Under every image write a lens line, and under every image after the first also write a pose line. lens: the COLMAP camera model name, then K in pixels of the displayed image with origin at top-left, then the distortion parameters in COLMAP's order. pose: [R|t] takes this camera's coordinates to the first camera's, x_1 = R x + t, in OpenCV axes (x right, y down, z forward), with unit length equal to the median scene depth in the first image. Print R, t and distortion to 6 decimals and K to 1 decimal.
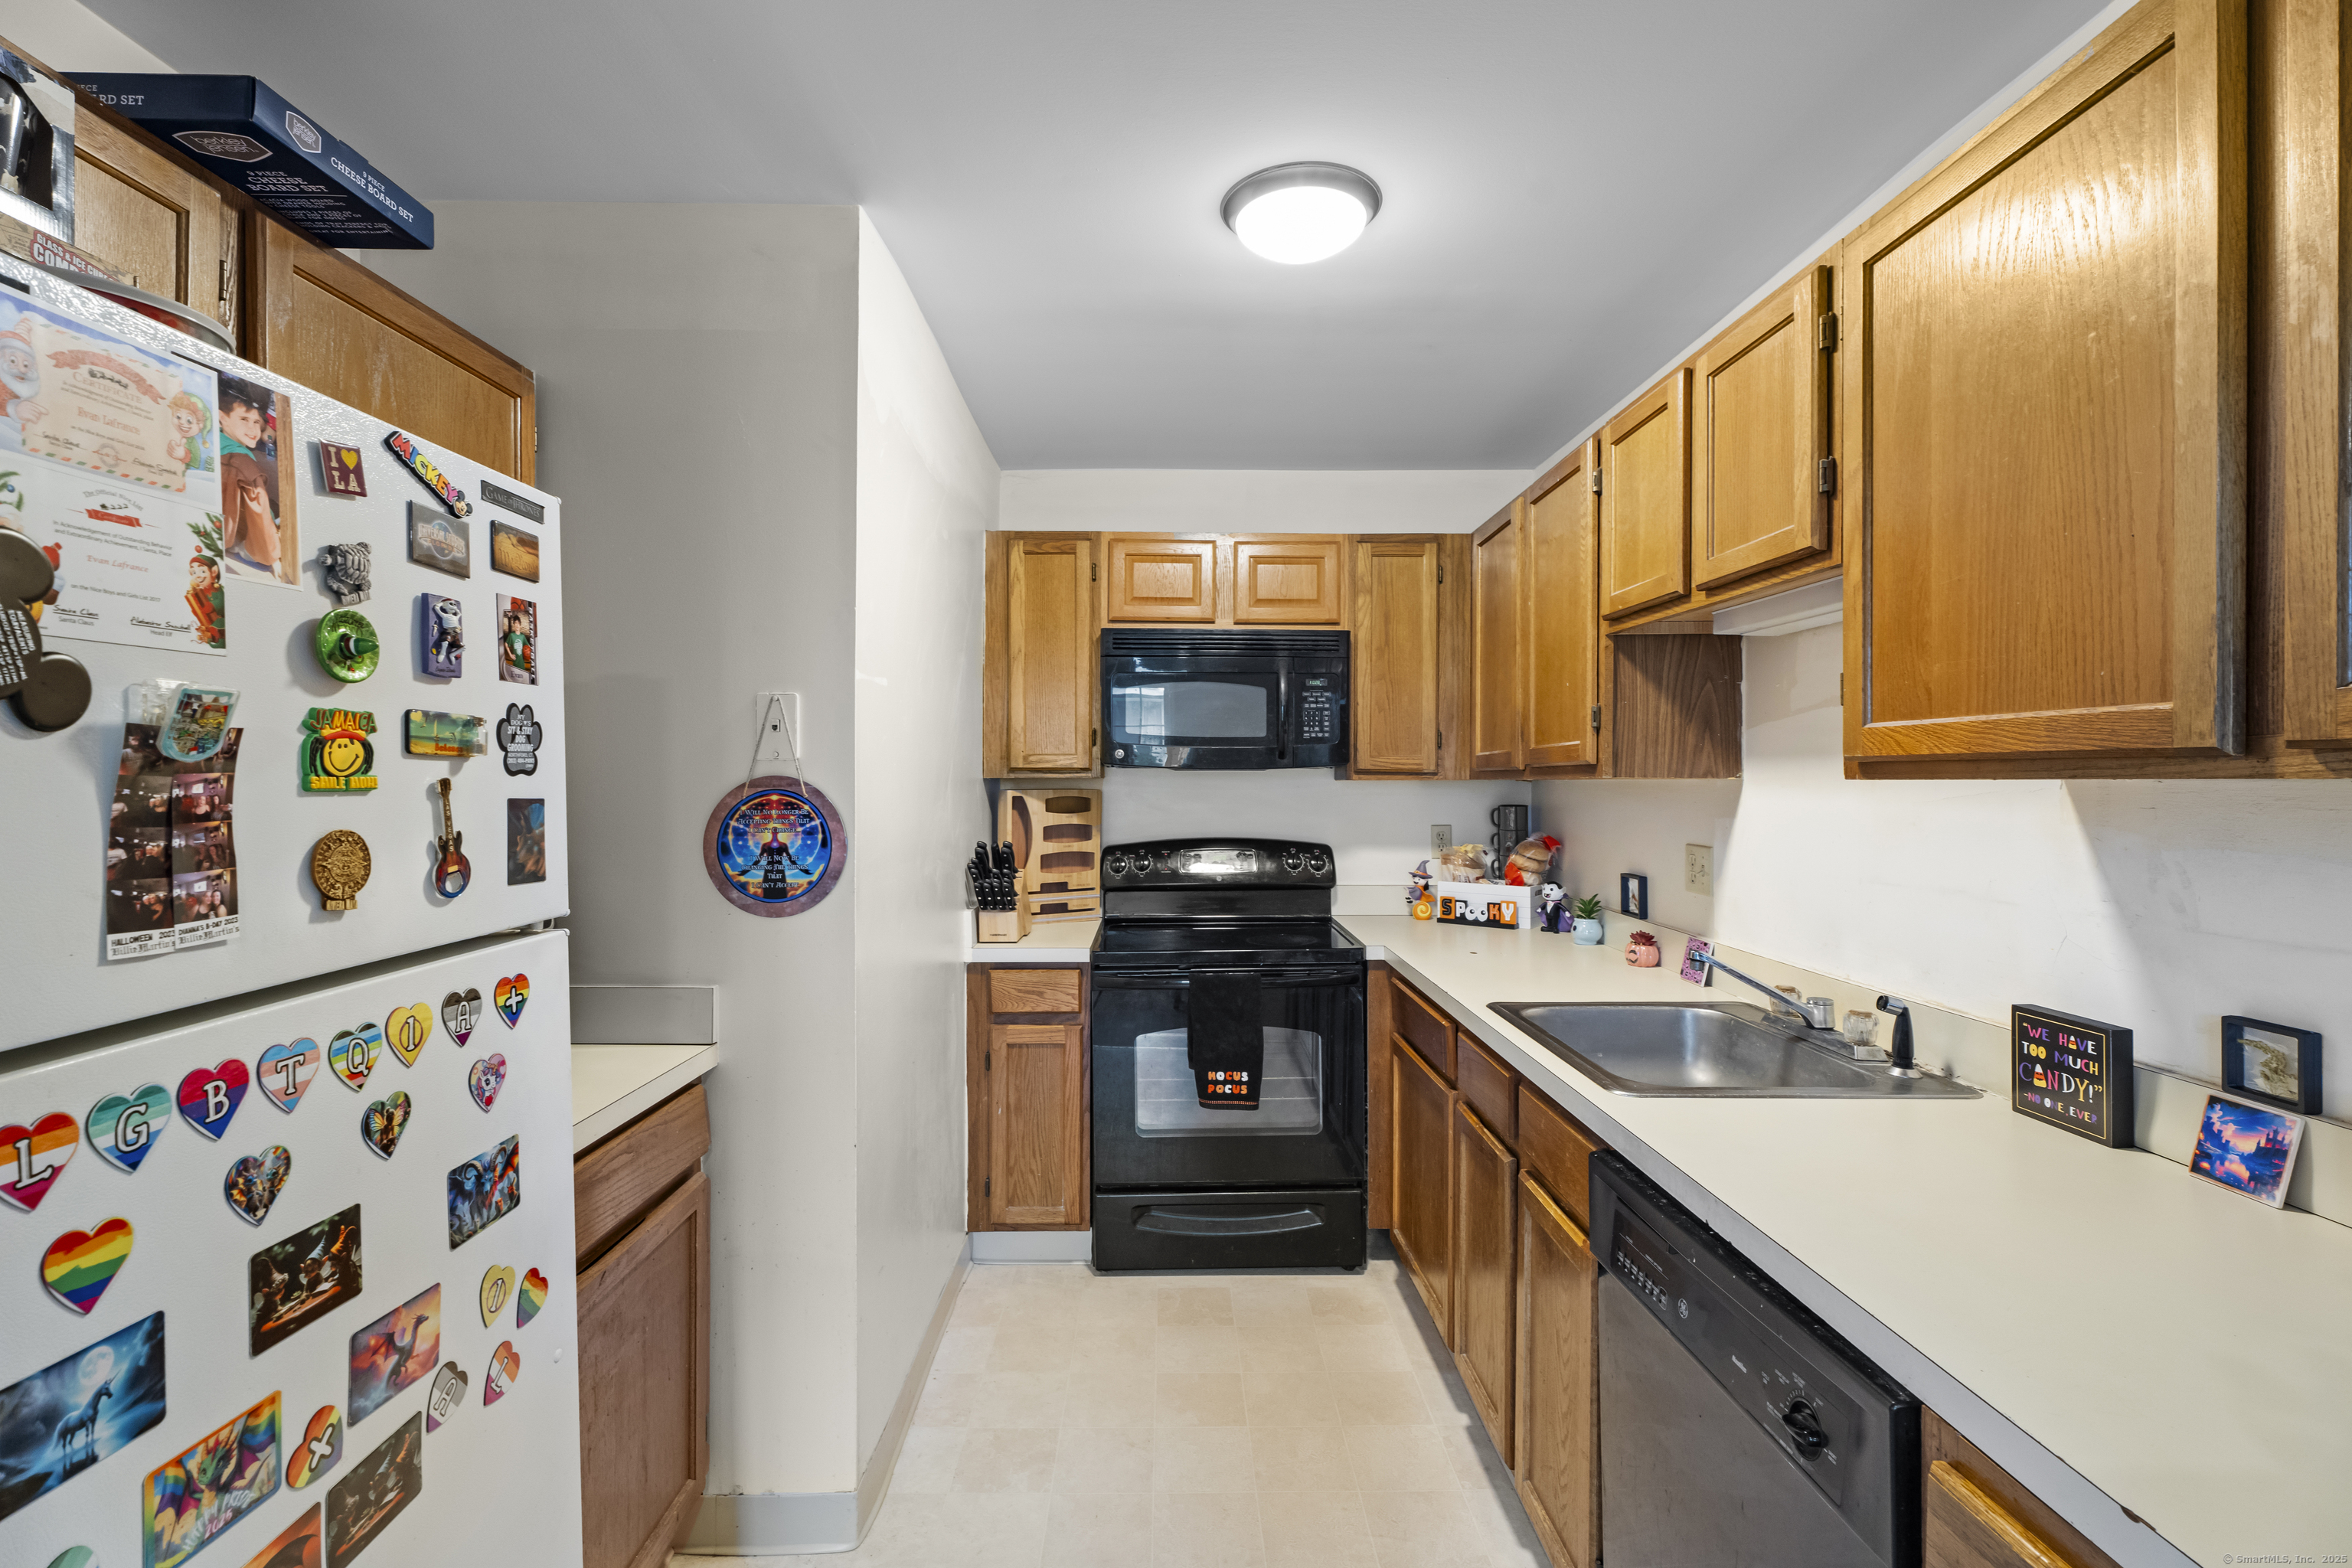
lens RADIAL K [[1043.2, 0, 1167.9], [0, 1043.2, 780.4], [0, 0, 1]] dist [-0.001227, 0.000550]
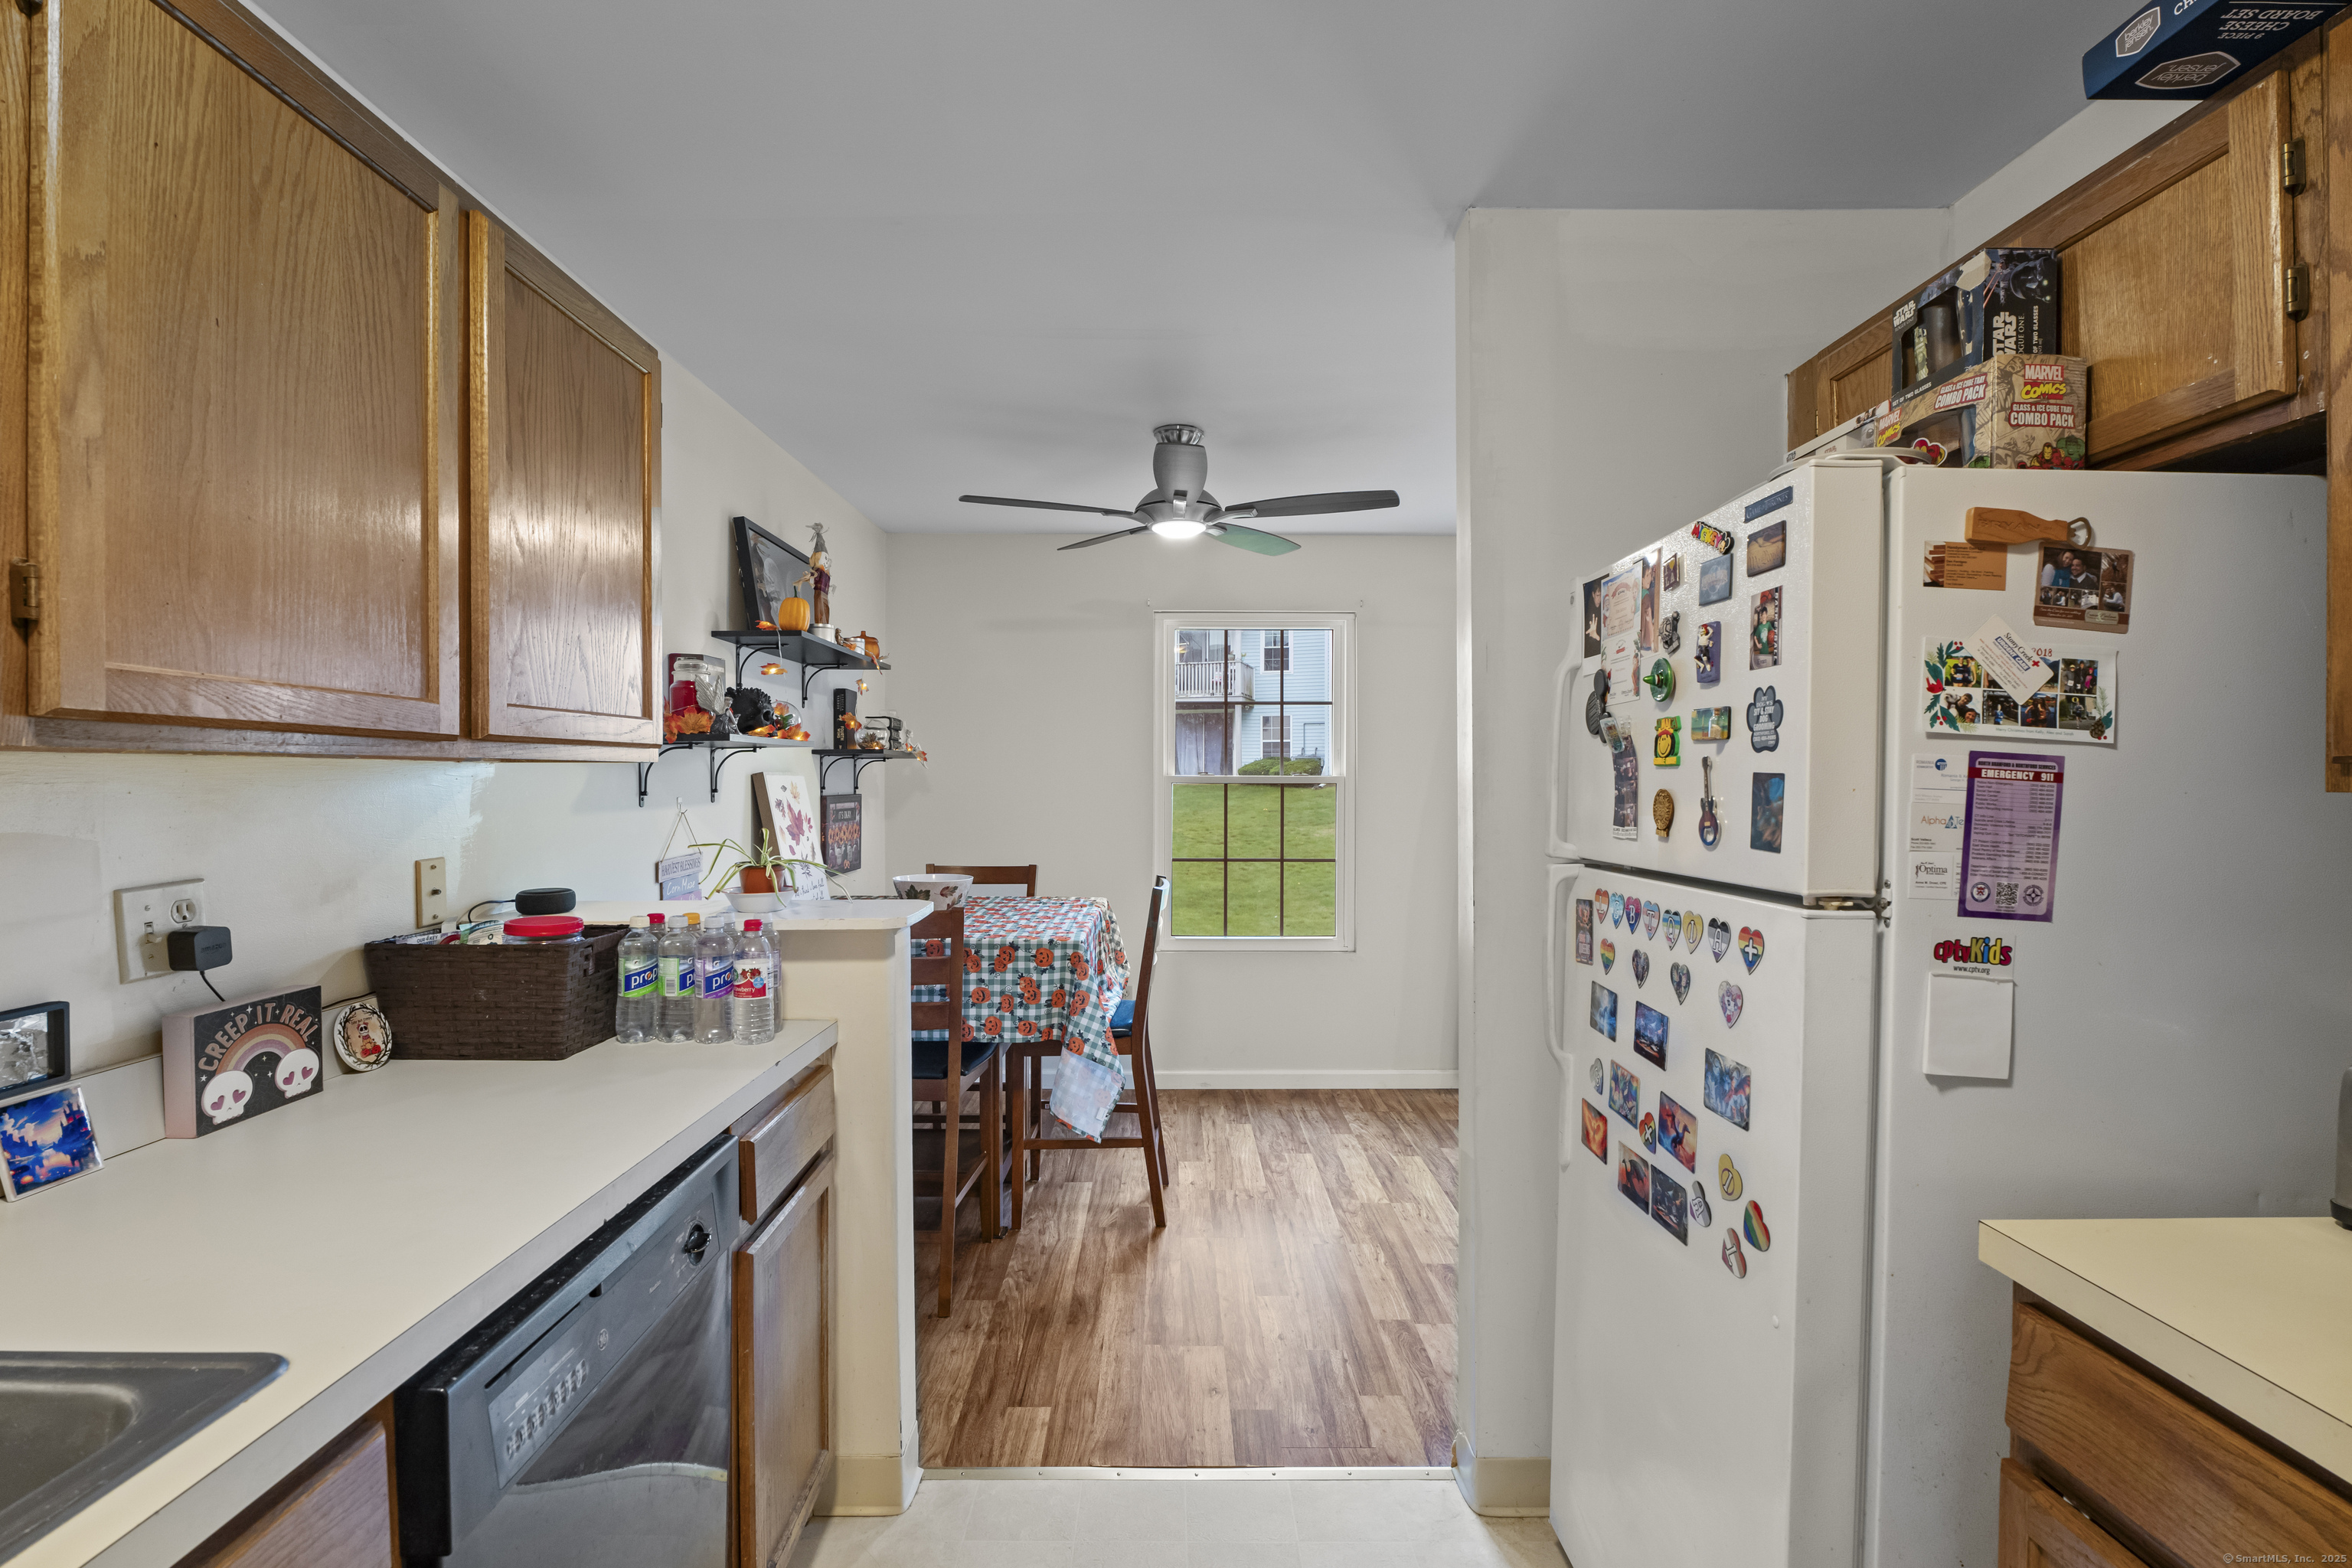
lens RADIAL K [[1083.9, 0, 1173.4], [0, 1083.9, 796.2], [0, 0, 1]] dist [-0.014544, 0.001000]
pose [[-0.999999, -0.000899, 0.000542, 0.000562], [-0.000889, 0.999843, 0.017715, 0.008464], [-0.000558, 0.017715, -0.999843, 0.809003]]
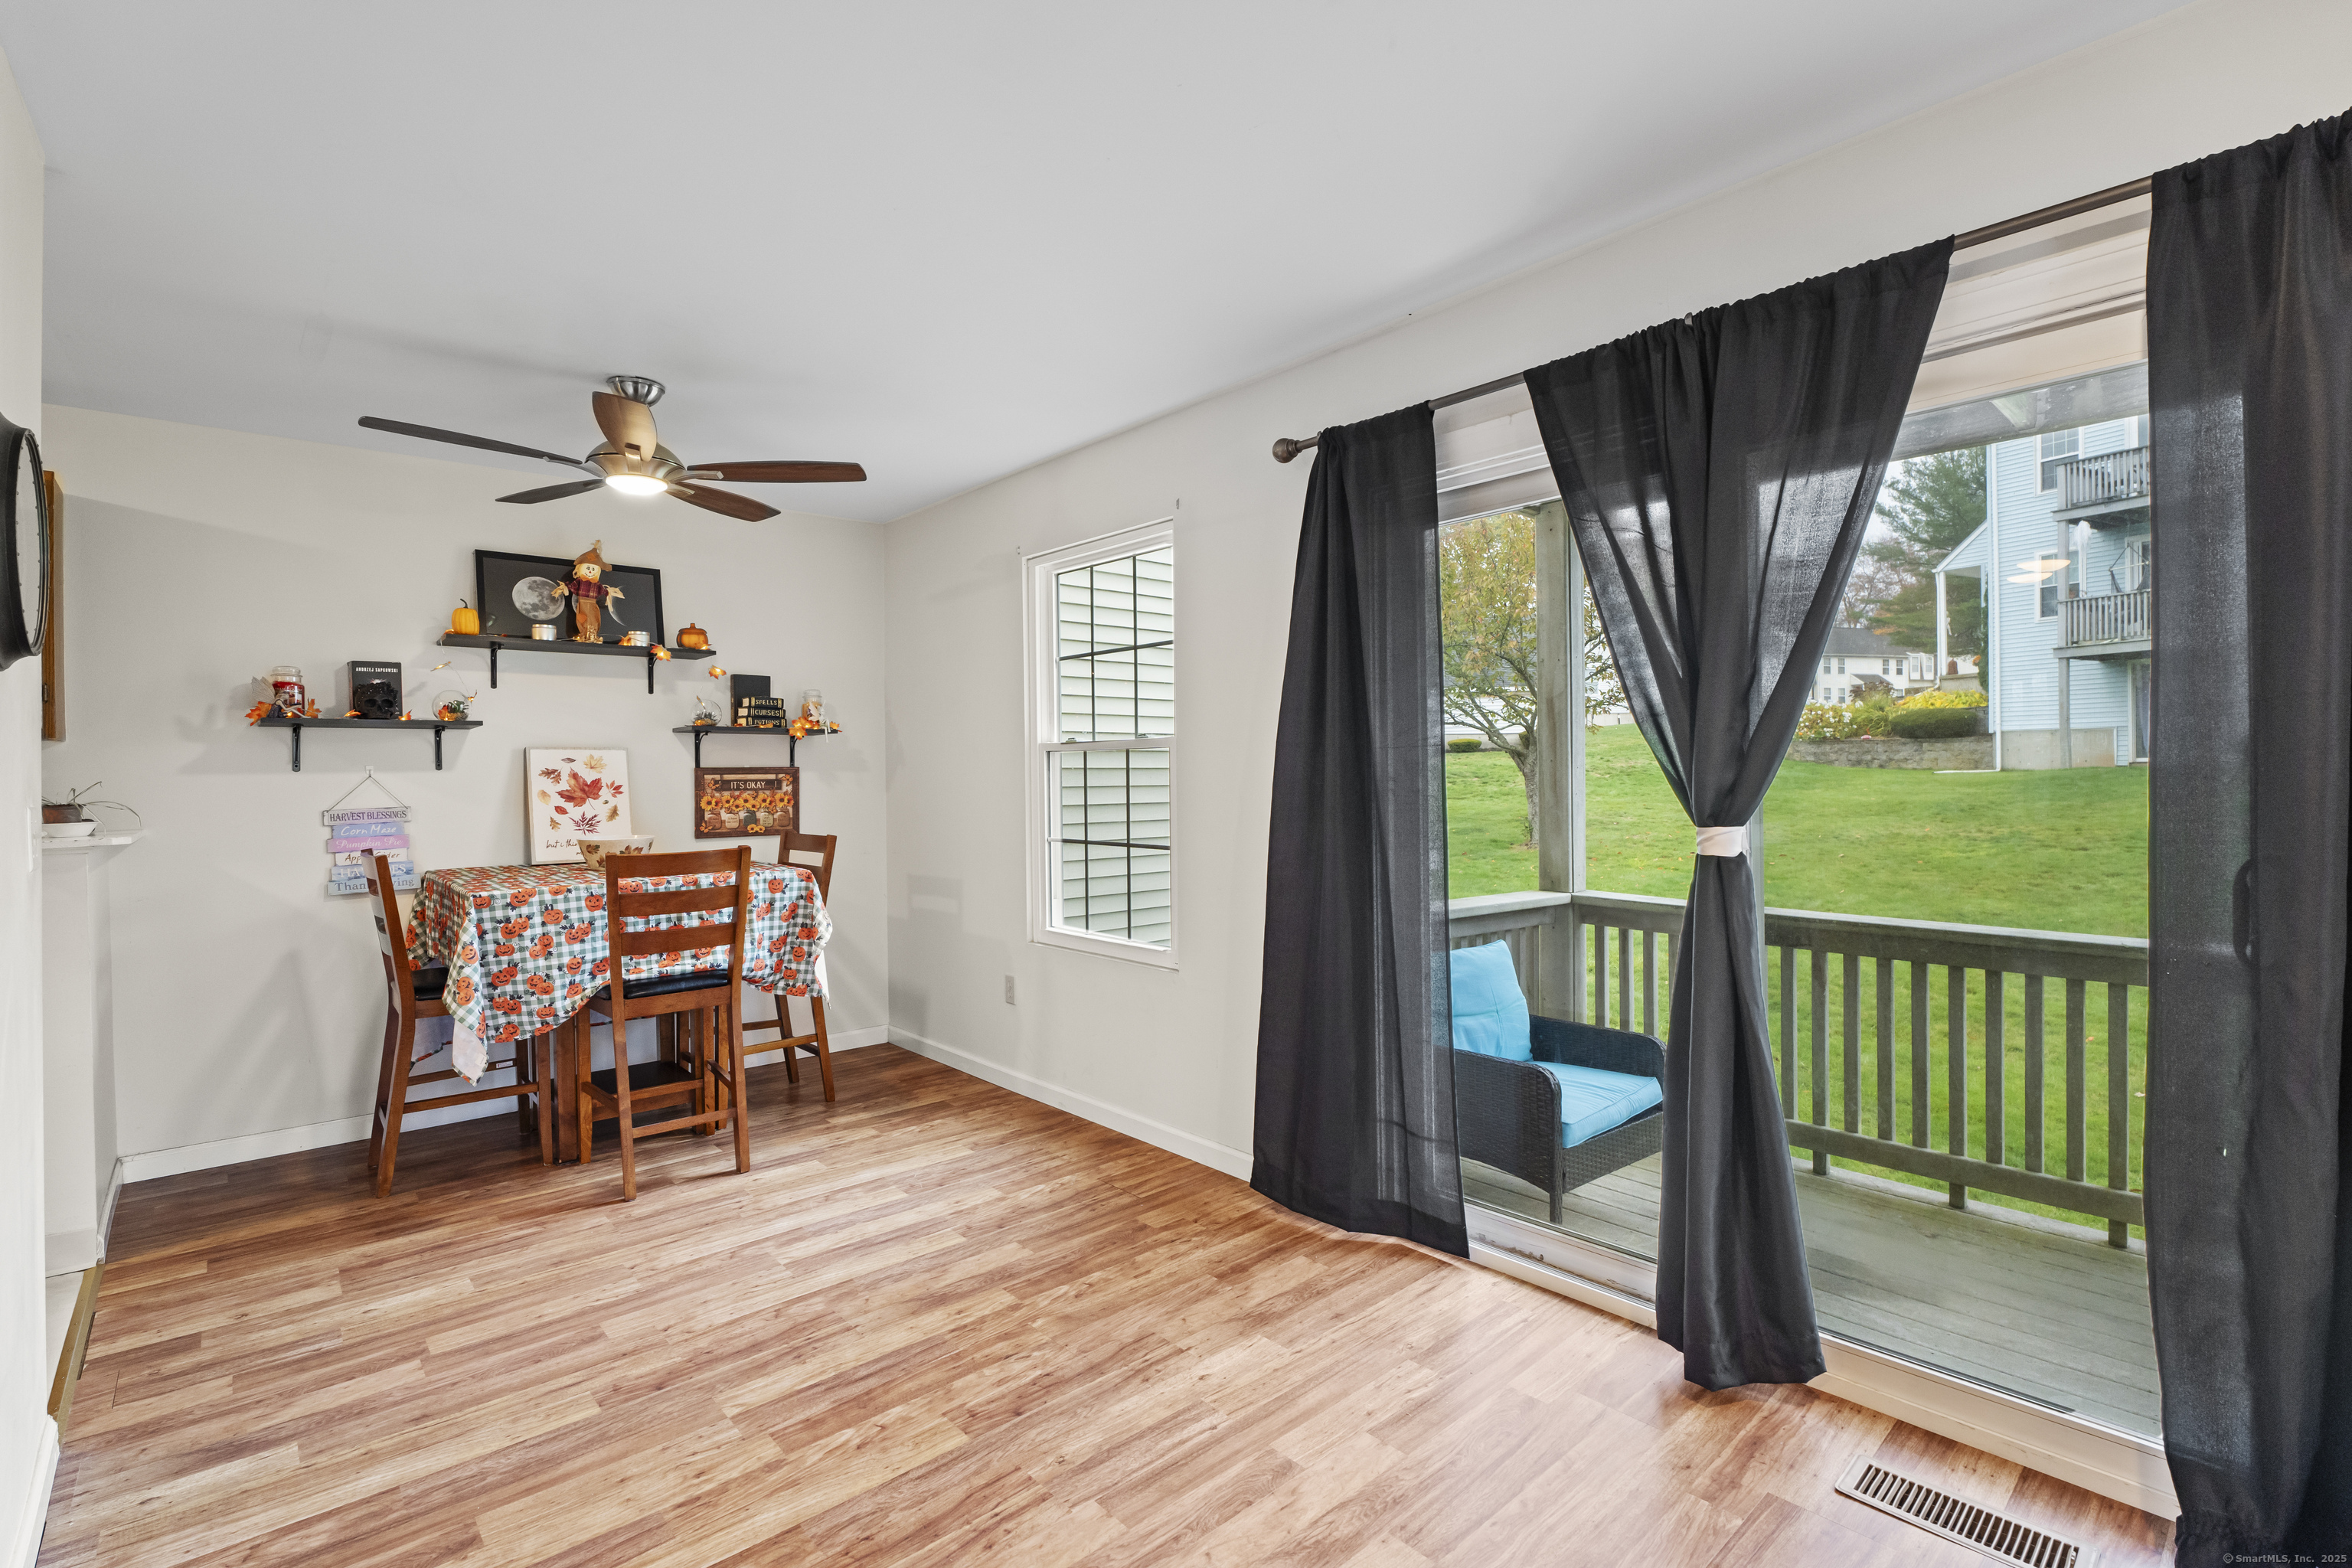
lens RADIAL K [[1072.8, 0, 1167.9], [0, 1072.8, 782.4], [0, 0, 1]] dist [-0.012266, 0.000145]
pose [[-0.657663, 0.000207, 0.753313, -1.184290], [0.012411, 0.999867, 0.010561, 0.045422], [-0.753210, 0.016295, -0.657578, -0.023922]]
